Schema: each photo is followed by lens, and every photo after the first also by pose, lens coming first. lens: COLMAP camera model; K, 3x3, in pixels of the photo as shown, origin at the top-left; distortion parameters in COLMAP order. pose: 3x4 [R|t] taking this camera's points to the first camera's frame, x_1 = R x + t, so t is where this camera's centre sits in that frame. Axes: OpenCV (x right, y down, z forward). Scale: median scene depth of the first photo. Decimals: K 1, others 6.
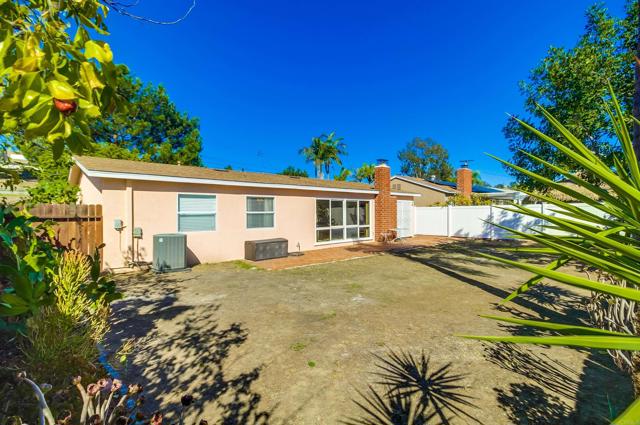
lens RADIAL K [[310.7, 0, 320.0], [0, 310.7, 212.5], [0, 0, 1]] dist [0.001004, -0.000339]
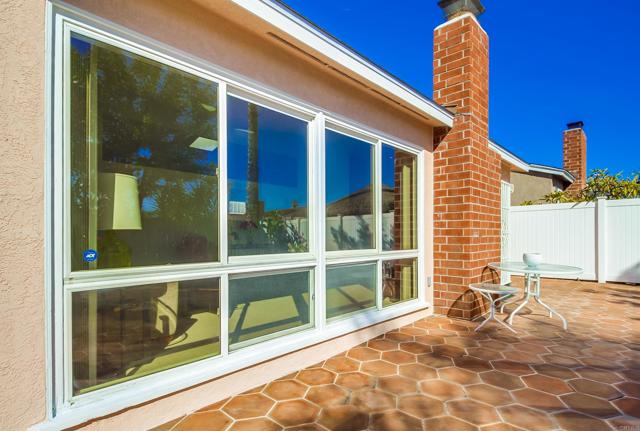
lens RADIAL K [[345.0, 0, 319.2], [0, 345.0, 237.4], [0, 0, 1]] dist [-0.000172, -0.000072]
pose [[0.997617, 0.006668, 0.068676, 0.067432], [-0.007150, 0.999952, 0.006765, 0.031055], [-0.068628, -0.007240, 0.997616, 0.789155]]
